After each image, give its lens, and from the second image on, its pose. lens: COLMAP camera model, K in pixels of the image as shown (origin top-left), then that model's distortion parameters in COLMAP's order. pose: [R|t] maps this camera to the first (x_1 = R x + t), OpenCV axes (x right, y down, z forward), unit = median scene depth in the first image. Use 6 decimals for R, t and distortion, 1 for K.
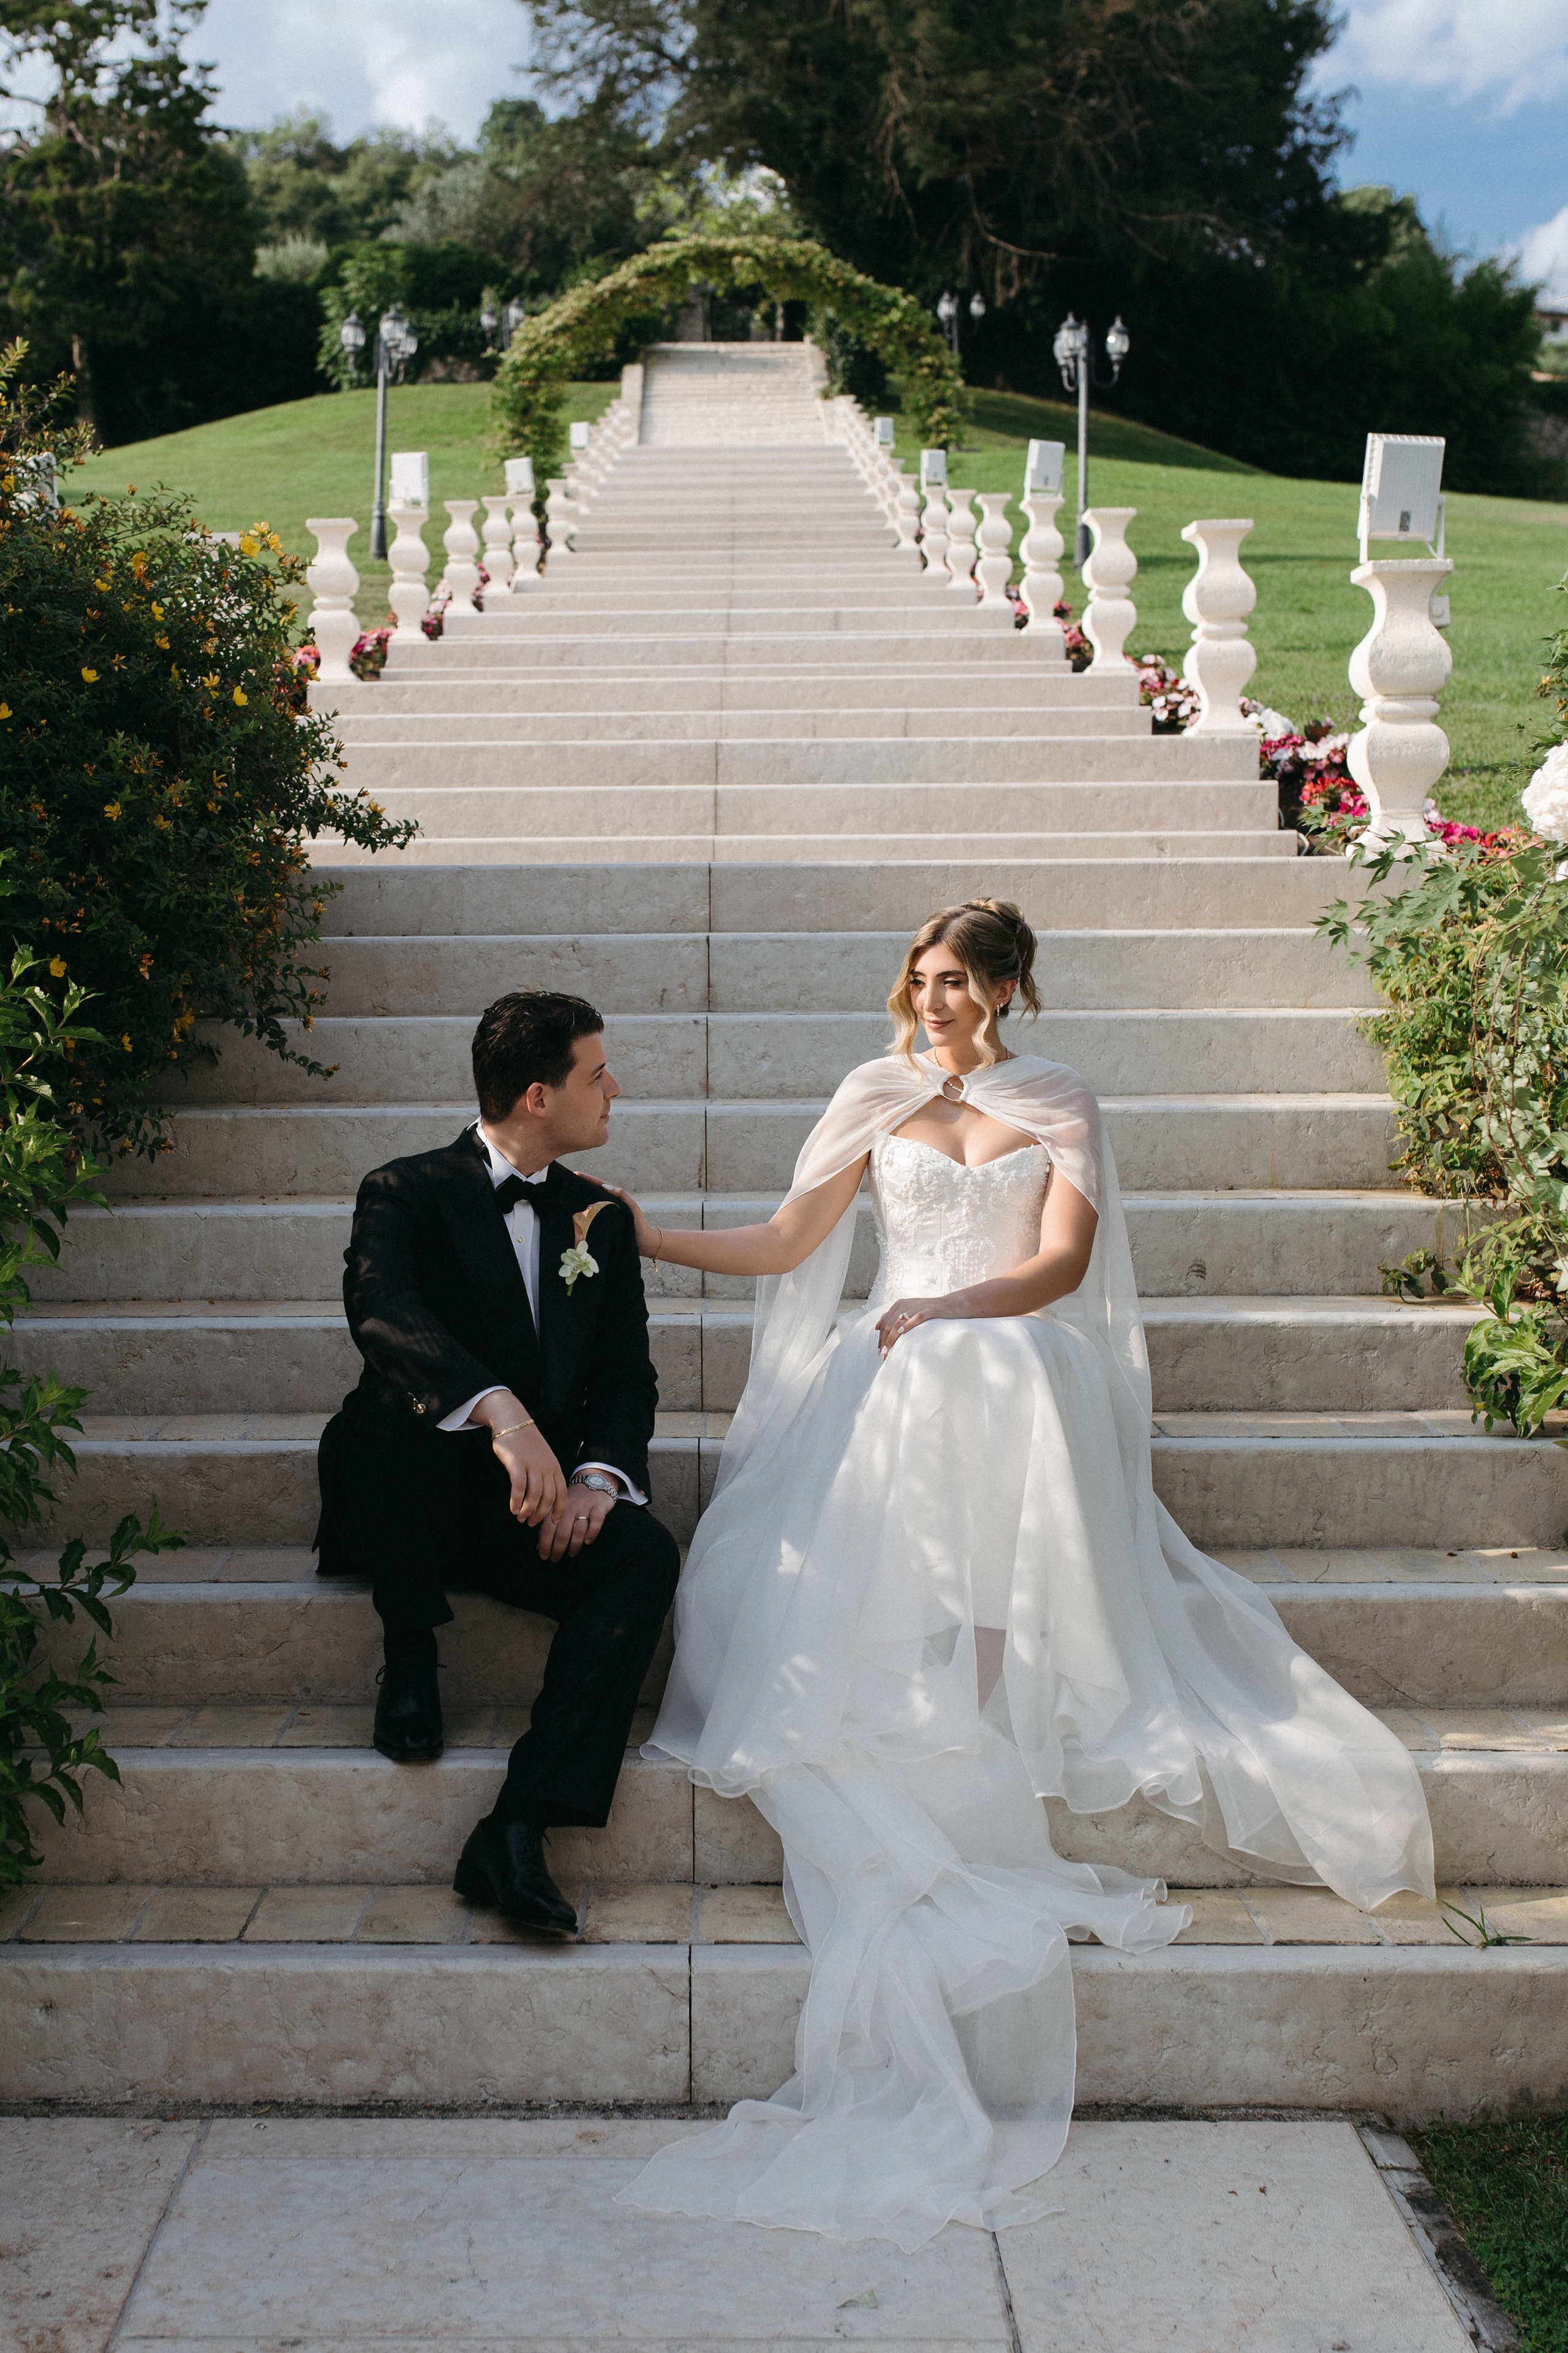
lens RADIAL K [[2922.5, 0, 780.9], [0, 2922.5, 1085.2], [0, 0, 1]] dist [0.000120, 0.006249]
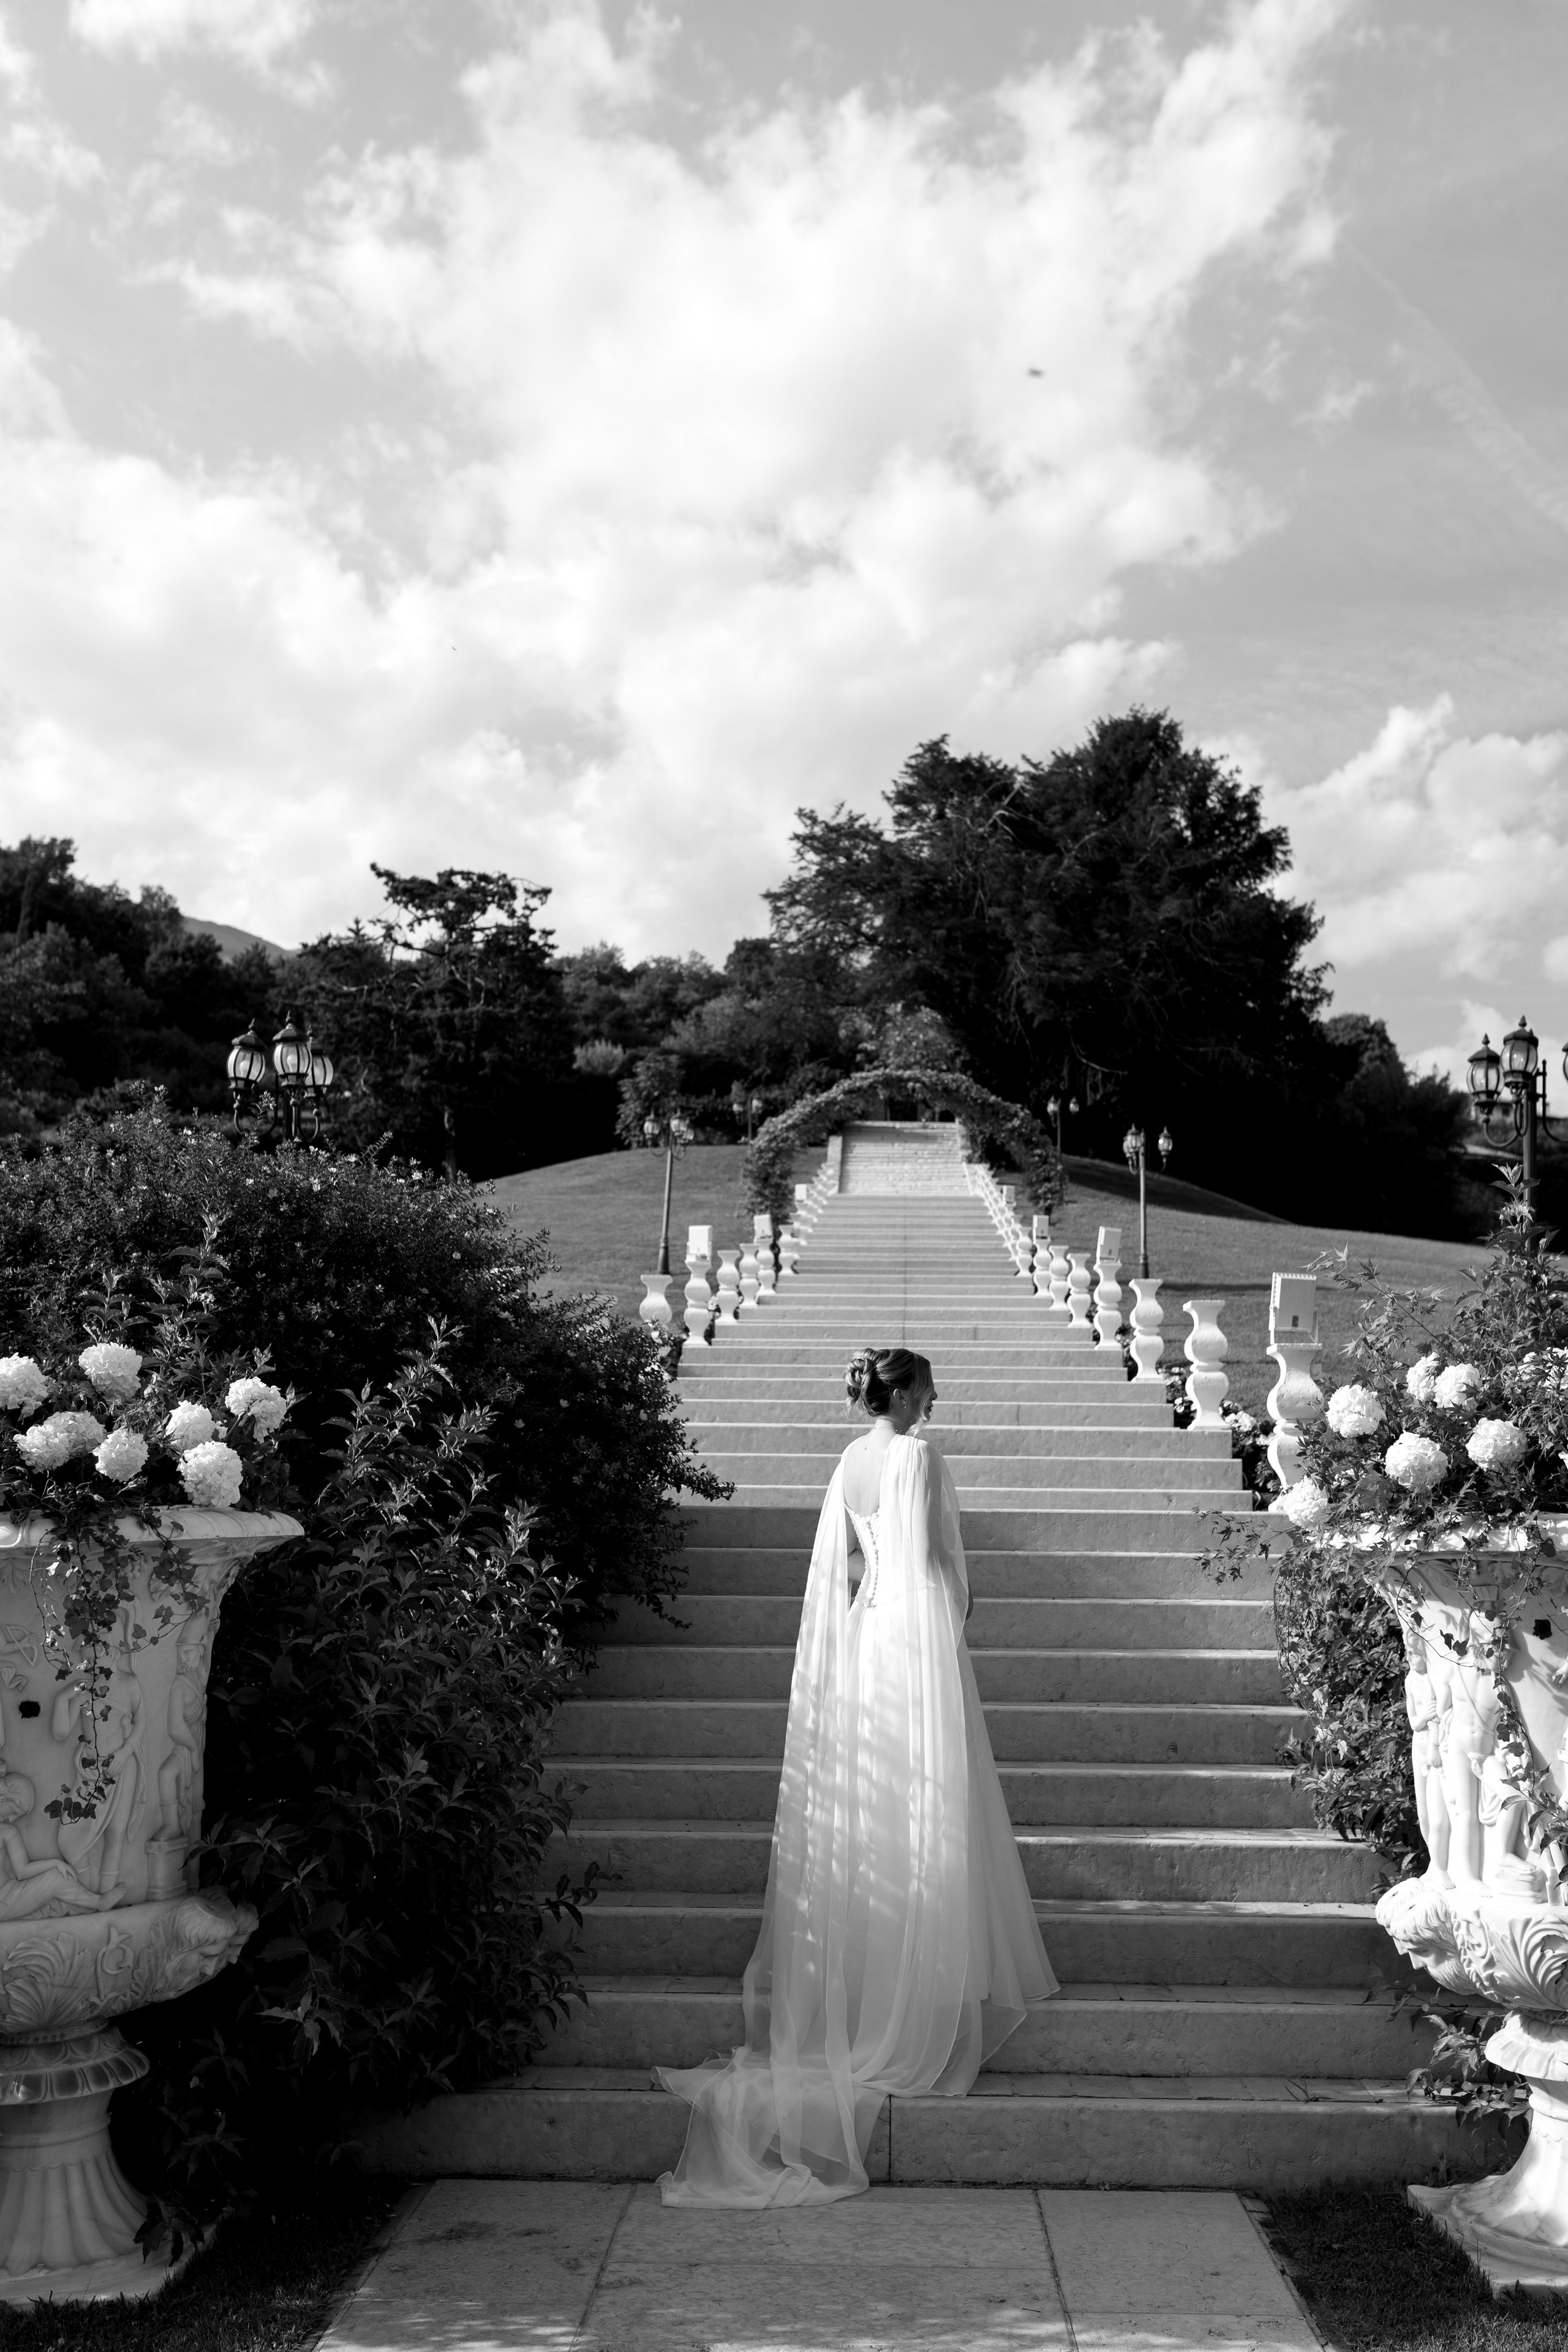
lens RADIAL K [[2921.5, 0, 780.9], [0, 2921.5, 1084.8], [0, 0, 1]] dist [0.000120, 0.006249]
pose [[0.998687, 0.009657, -0.050309, -0.005760], [-0.019210, 0.981004, -0.193035, 0.007991], [0.047490, 0.193748, 0.979901, -0.451334]]
